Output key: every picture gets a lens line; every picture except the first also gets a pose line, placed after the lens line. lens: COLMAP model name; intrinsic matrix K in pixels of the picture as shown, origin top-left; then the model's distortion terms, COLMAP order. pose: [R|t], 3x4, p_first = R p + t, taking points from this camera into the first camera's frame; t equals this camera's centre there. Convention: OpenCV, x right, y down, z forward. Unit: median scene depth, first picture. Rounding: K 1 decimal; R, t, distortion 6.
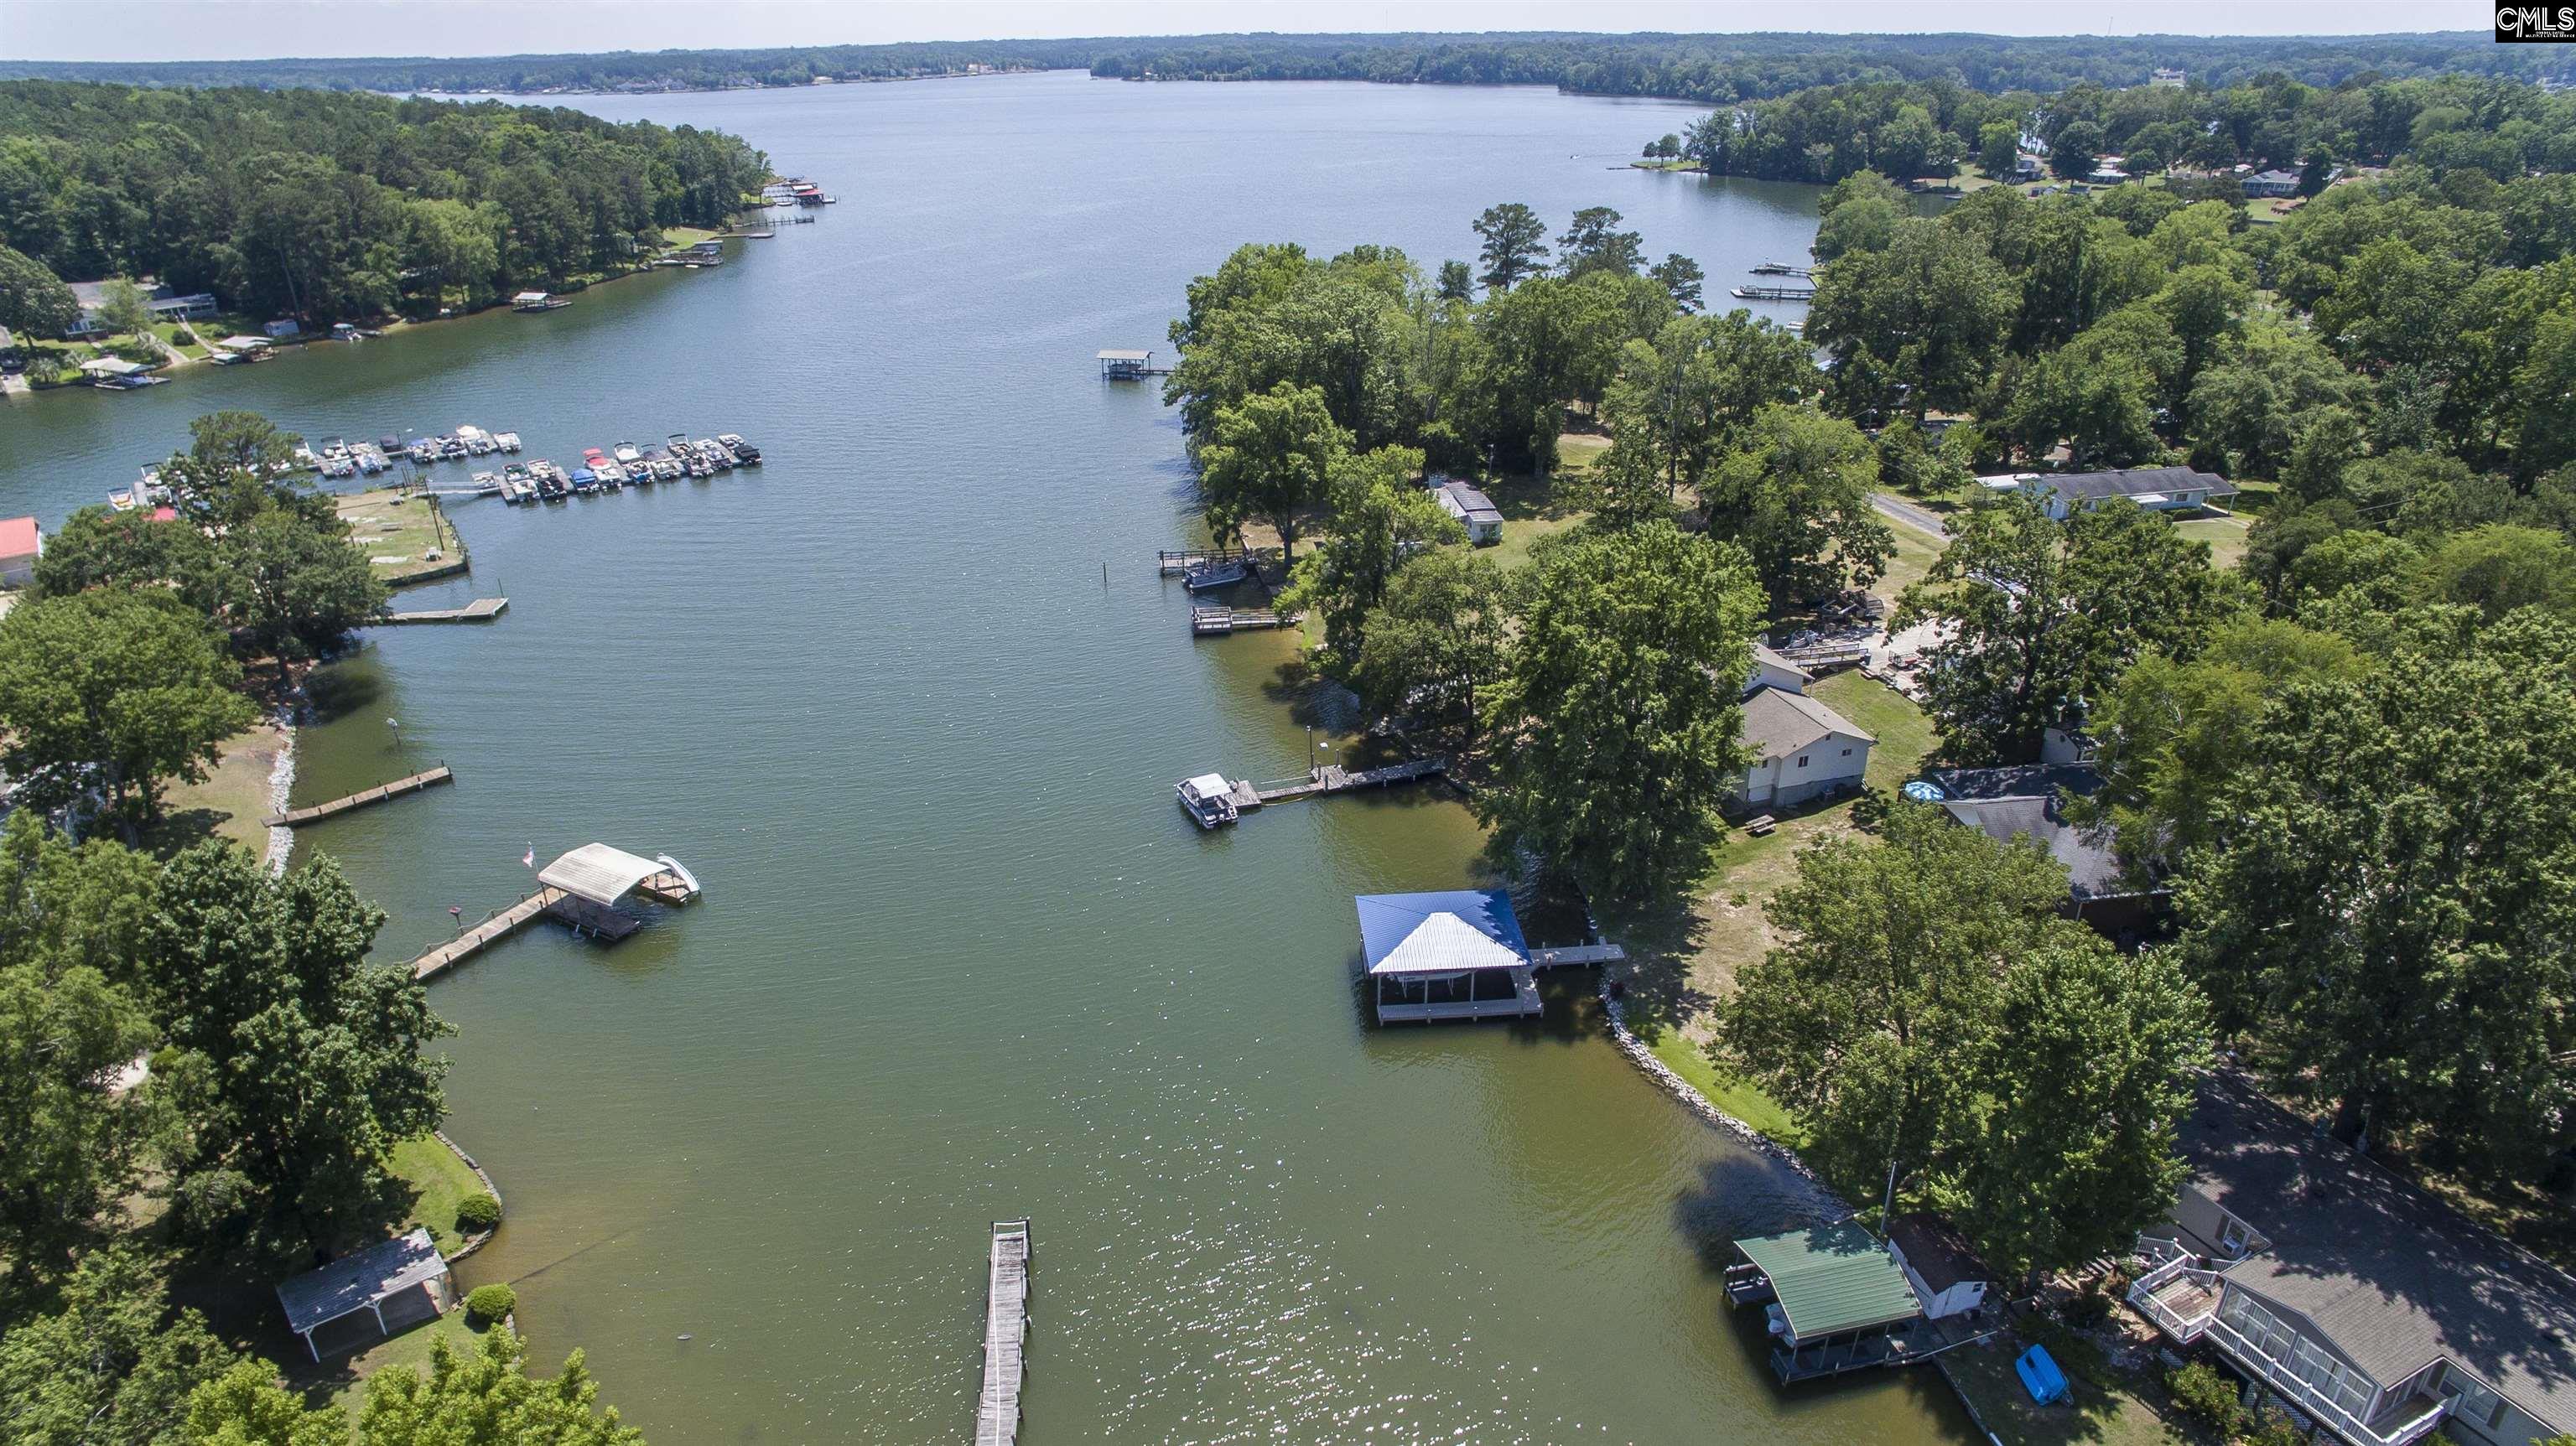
lens RADIAL K [[1507.2, 0, 1293.9], [0, 1507.2, 732.8], [0, 0, 1]] dist [-0.109546, 0.082060]
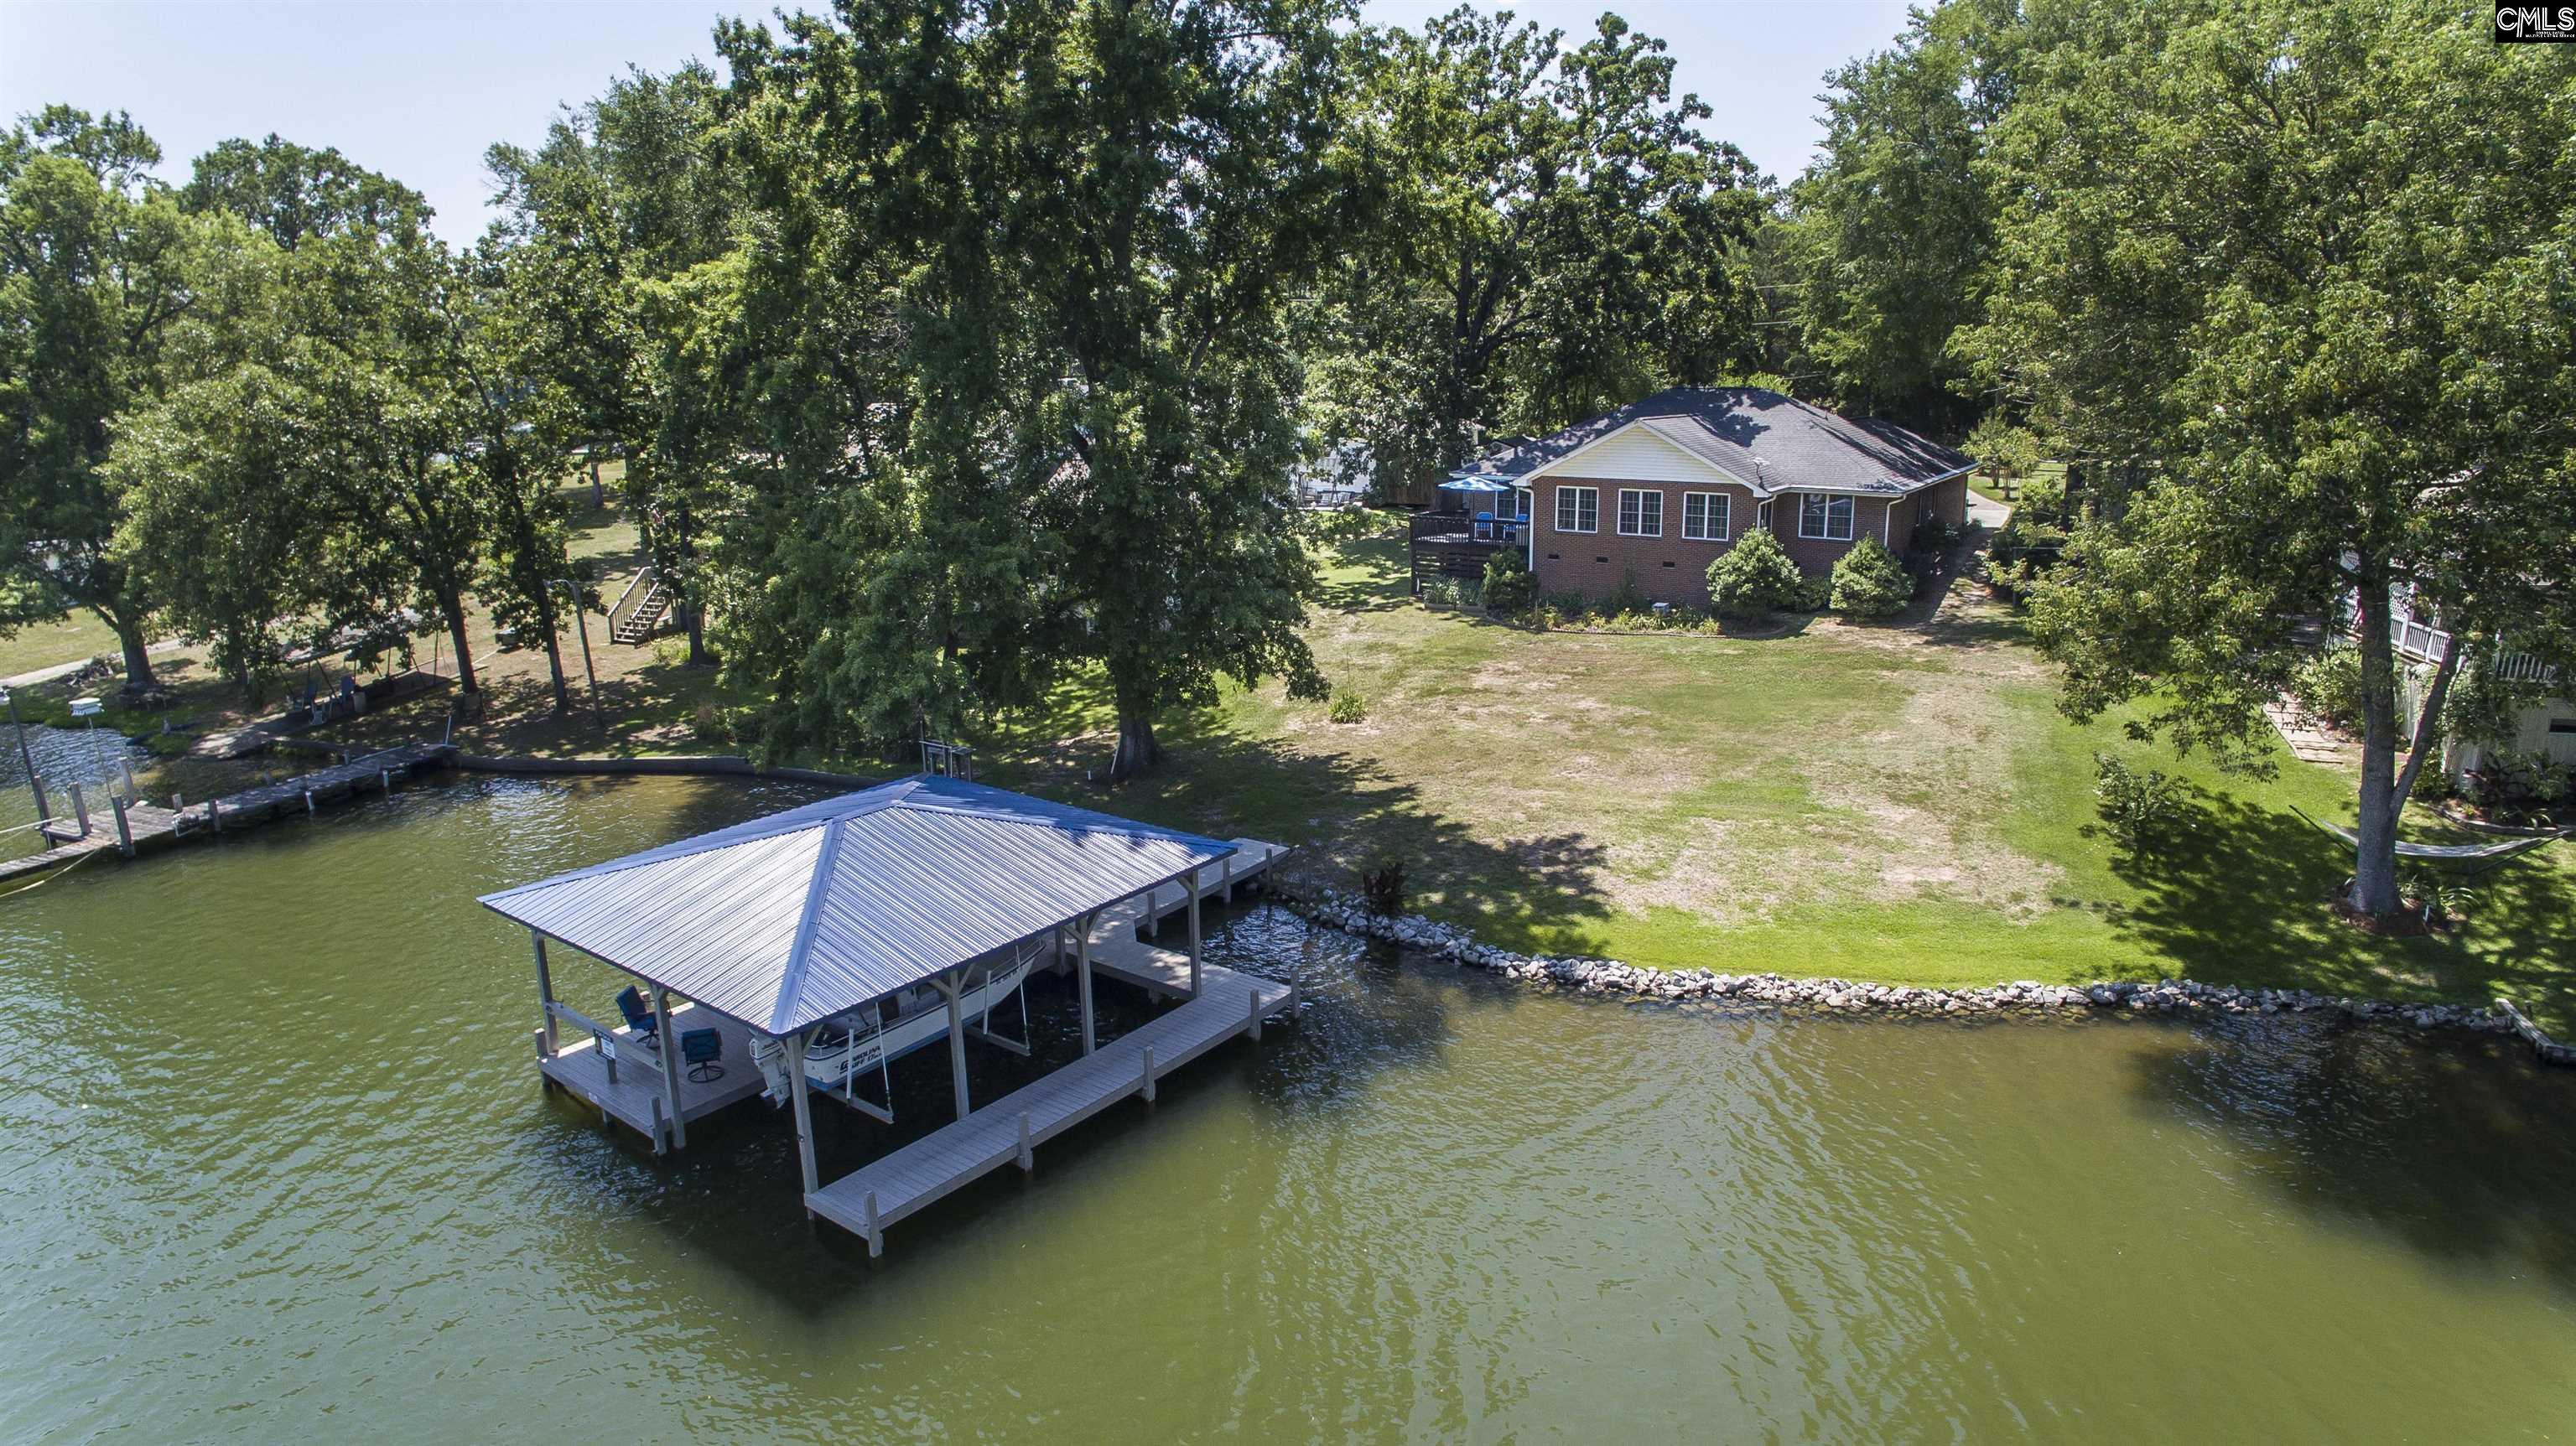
lens RADIAL K [[1507.2, 0, 1293.9], [0, 1507.2, 732.8], [0, 0, 1]] dist [-0.109546, 0.082060]
pose [[0.658074, -0.181341, 0.730790, -0.015456], [0.331663, 0.941148, -0.065122, 0.049169], [-0.675972, 0.285231, 0.679489, 0.246634]]
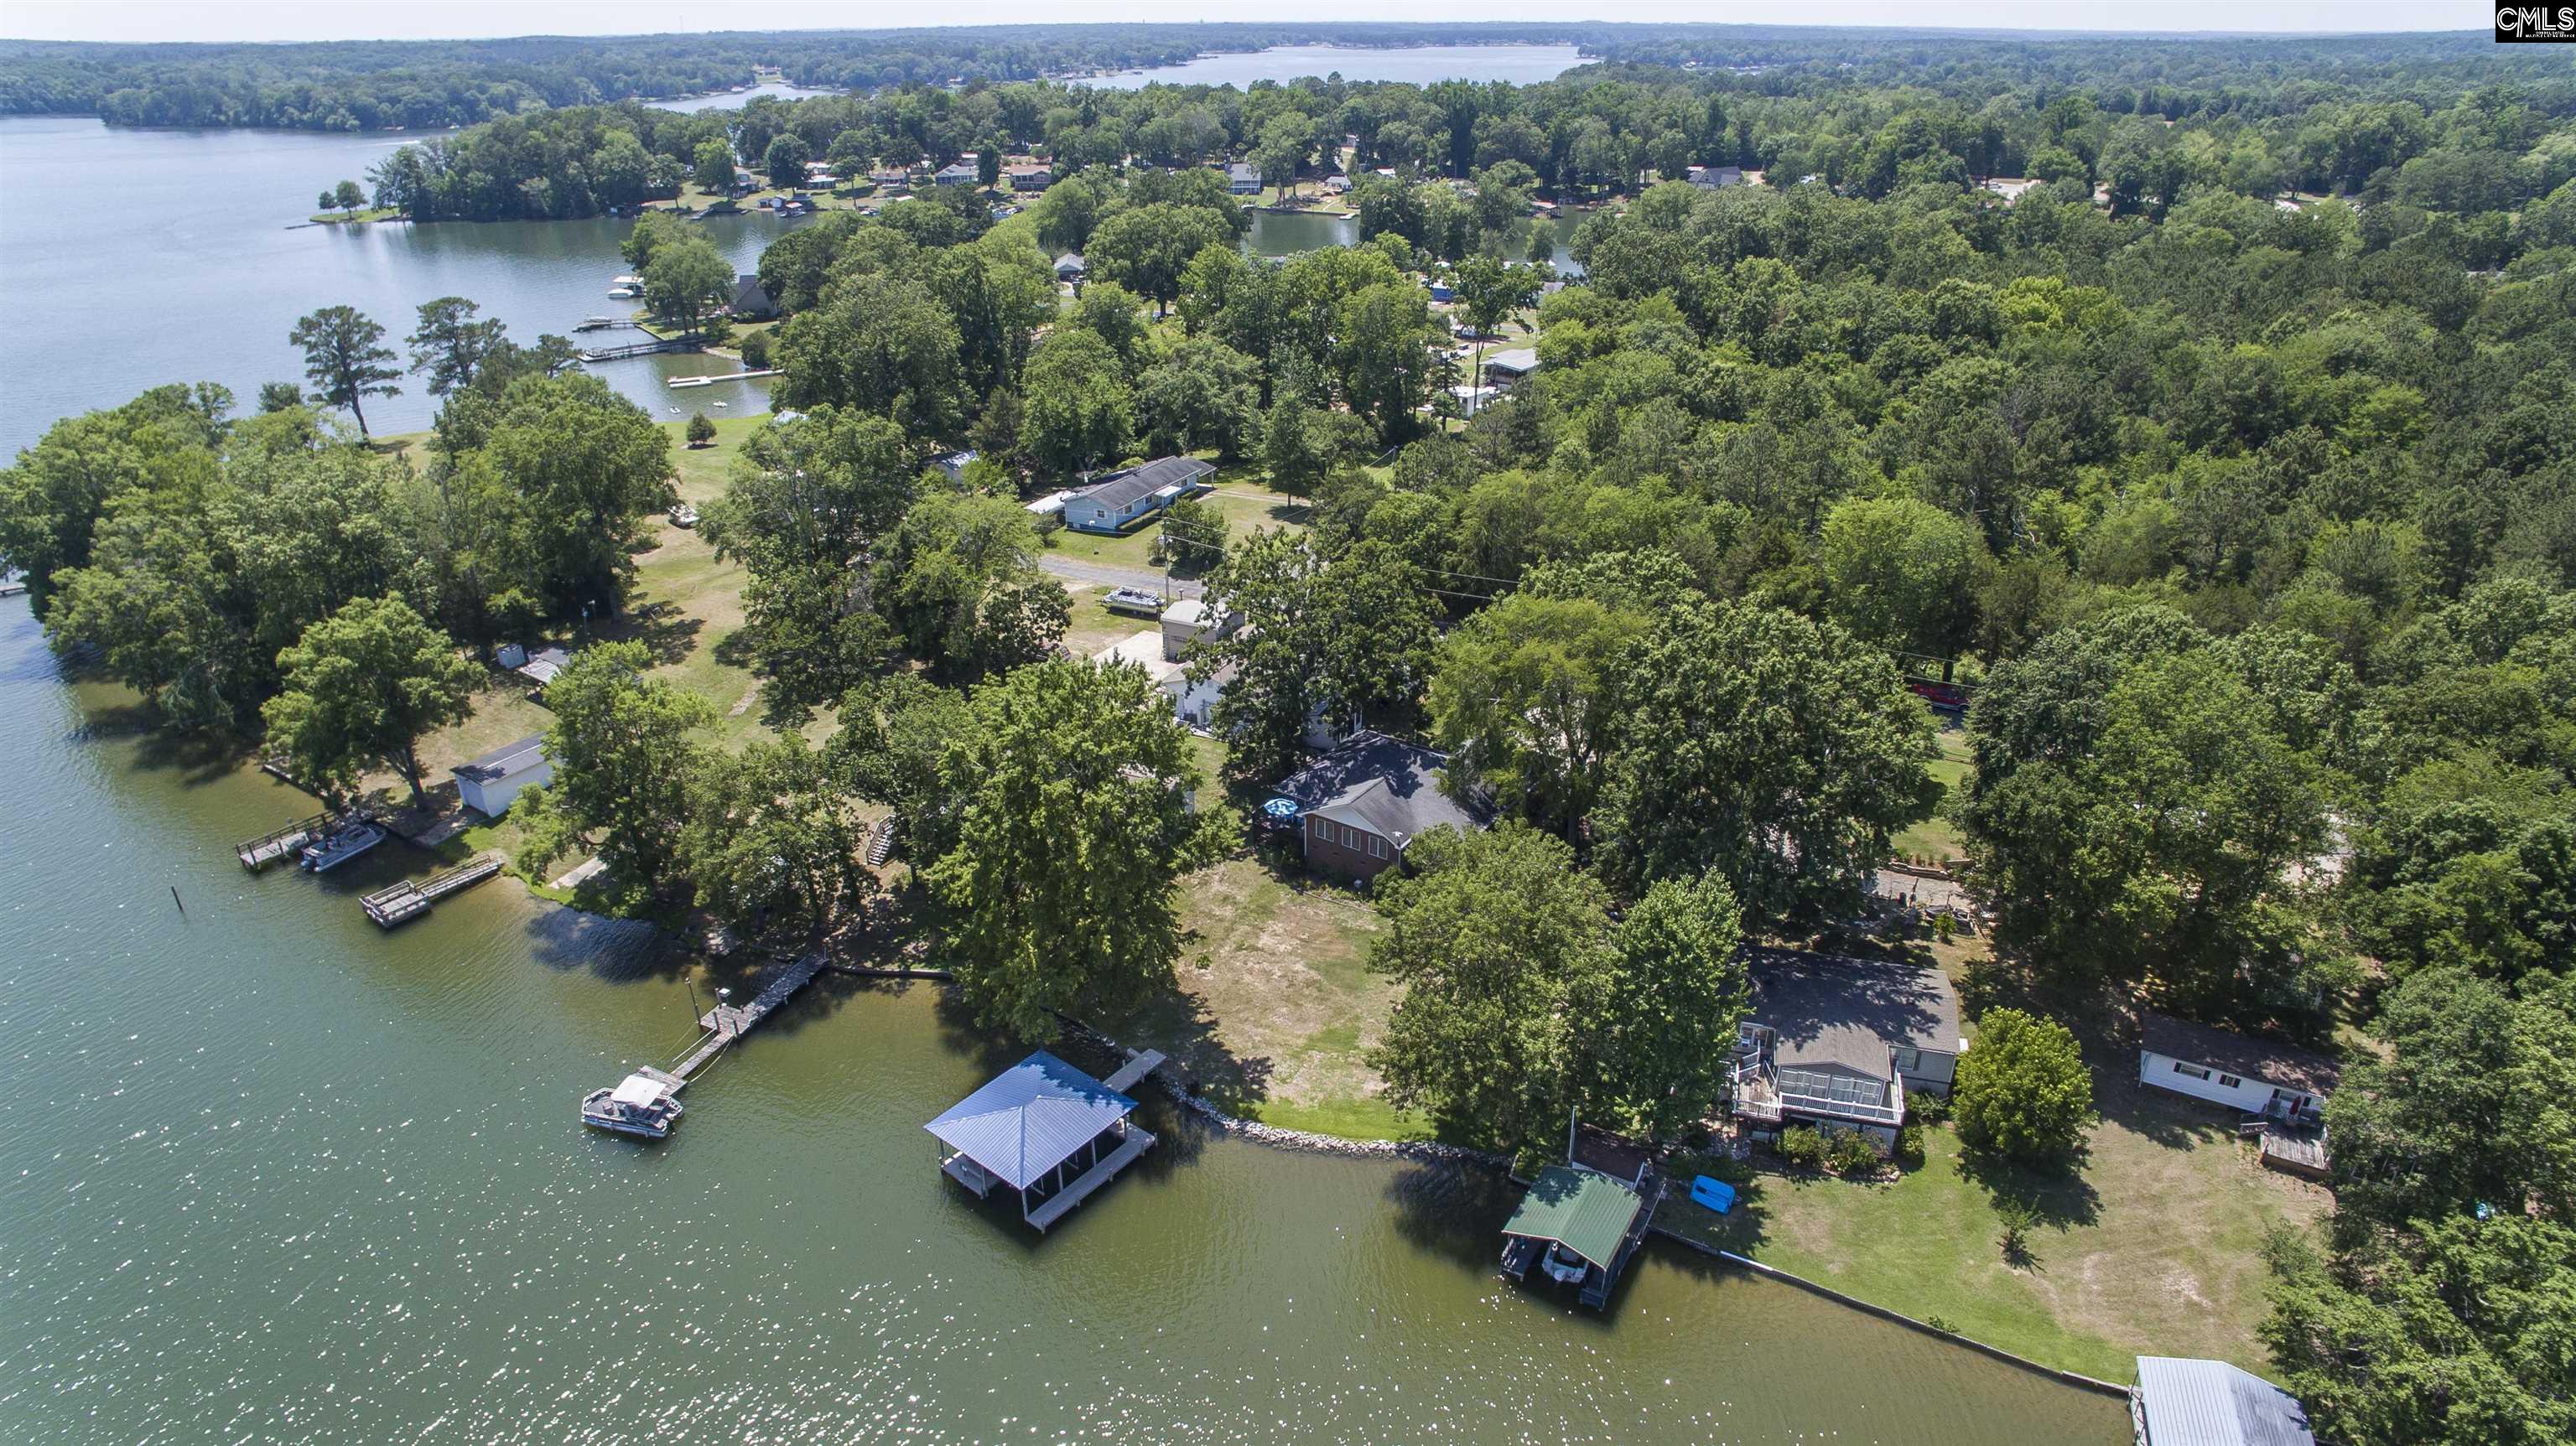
lens RADIAL K [[1507.2, 0, 1293.9], [0, 1507.2, 732.8], [0, 0, 1]] dist [-0.109546, 0.082060]
pose [[0.676315, -0.317044, 0.664892, -0.115806], [0.317157, 0.940016, 0.125627, -0.056197], [-0.664838, 0.125912, 0.736300, 0.046112]]
